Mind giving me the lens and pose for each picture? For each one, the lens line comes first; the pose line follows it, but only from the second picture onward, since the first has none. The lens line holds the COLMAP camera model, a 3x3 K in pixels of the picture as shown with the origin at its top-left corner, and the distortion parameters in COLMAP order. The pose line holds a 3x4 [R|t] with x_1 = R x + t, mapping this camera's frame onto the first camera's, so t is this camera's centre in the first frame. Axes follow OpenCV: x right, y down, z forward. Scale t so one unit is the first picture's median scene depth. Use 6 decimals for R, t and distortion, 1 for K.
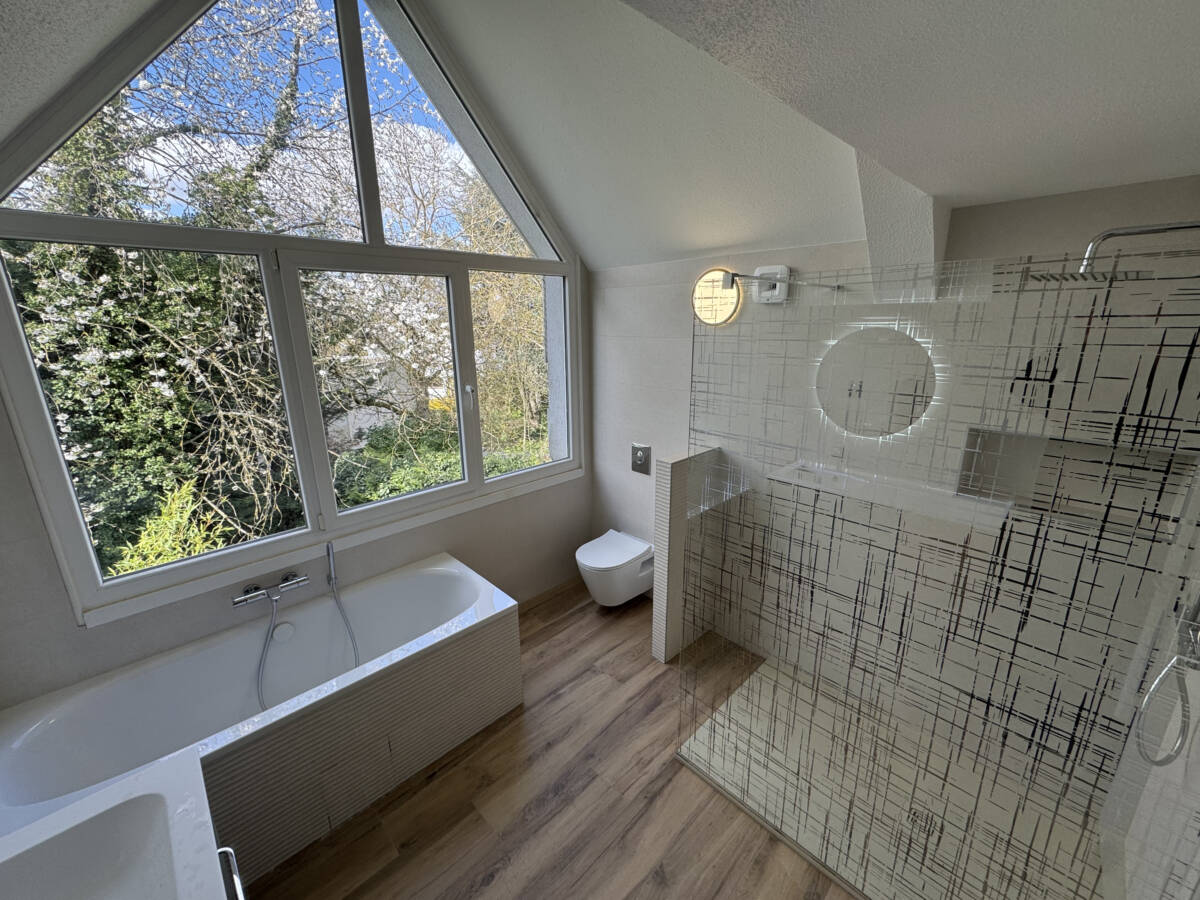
lens RADIAL K [[476.7, 0, 599.5], [0, 476.7, 447.0], [0, 0, 1]] dist [0.000049, 0.000007]
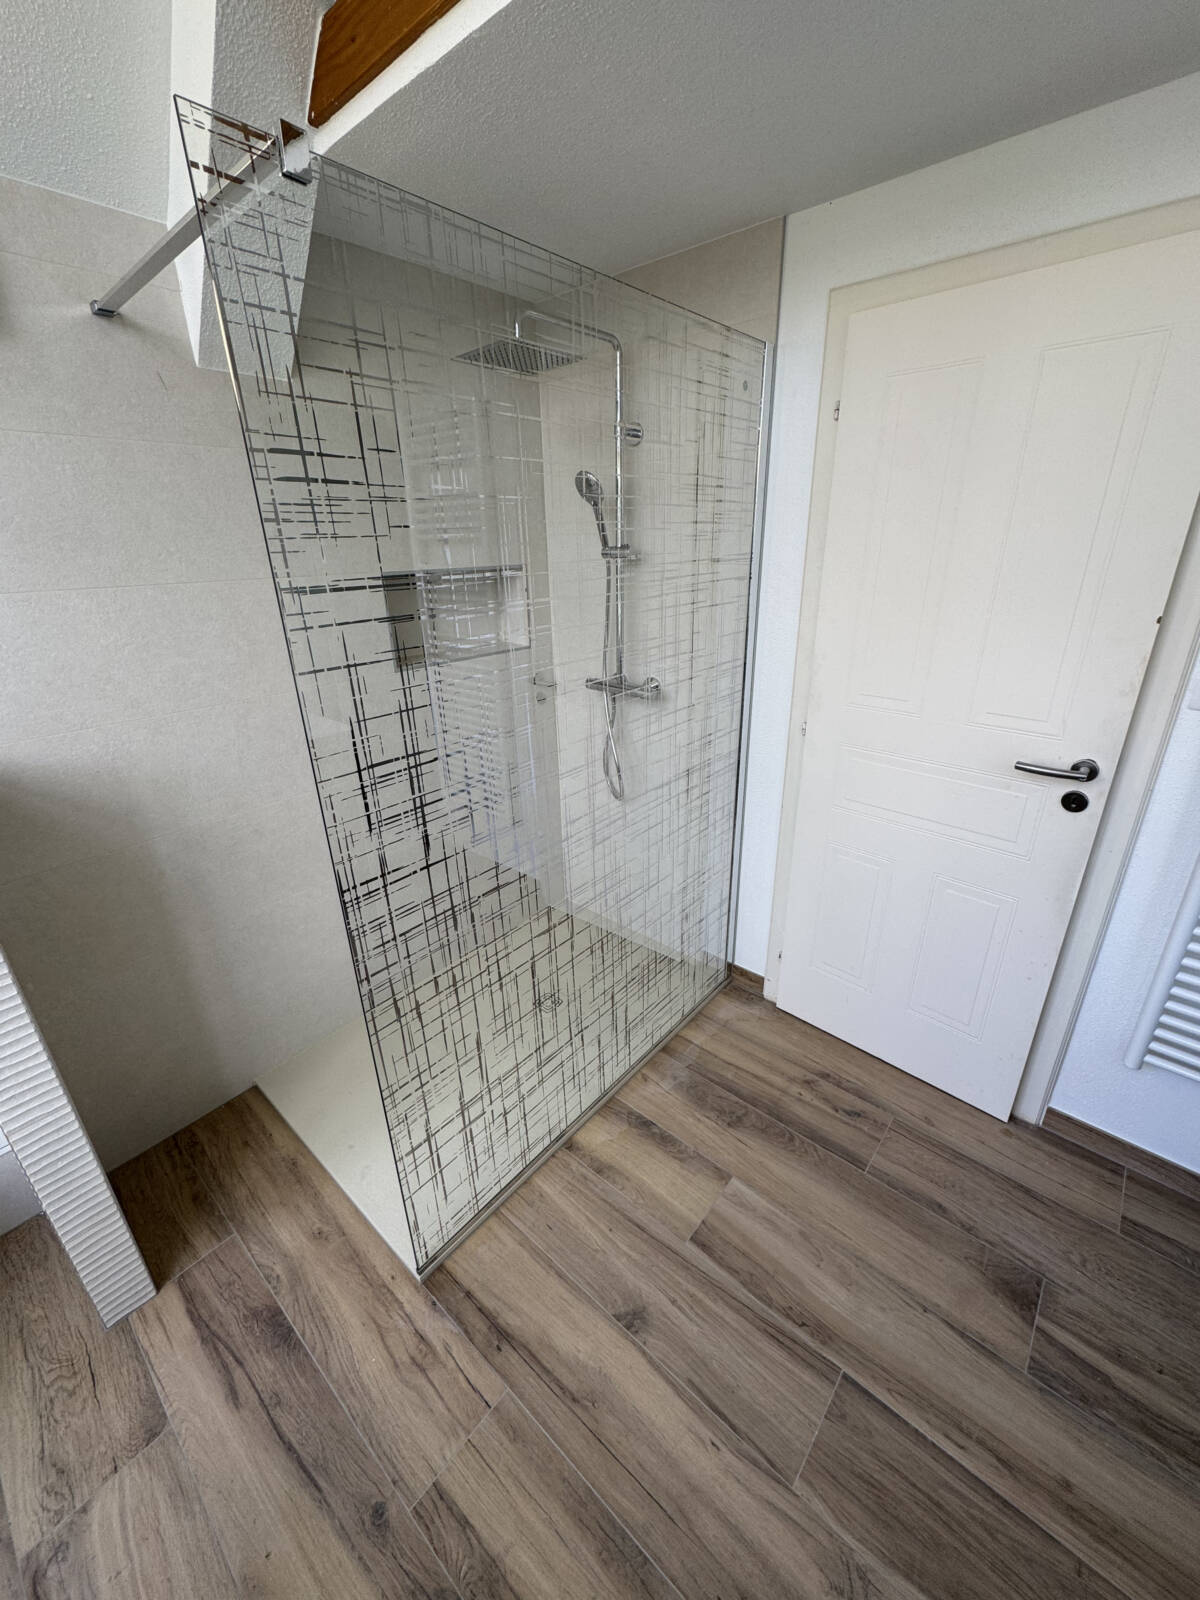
lens RADIAL K [[635.6, 0, 604.2], [0, 635.6, 798.8], [0, 0, 1]] dist [0.000049, 0.000007]
pose [[-0.090017, -0.366211, 0.926168, -0.311663], [0.277726, 0.883824, 0.376461, -0.008449], [-0.956434, 0.291108, 0.022147, 0.671497]]
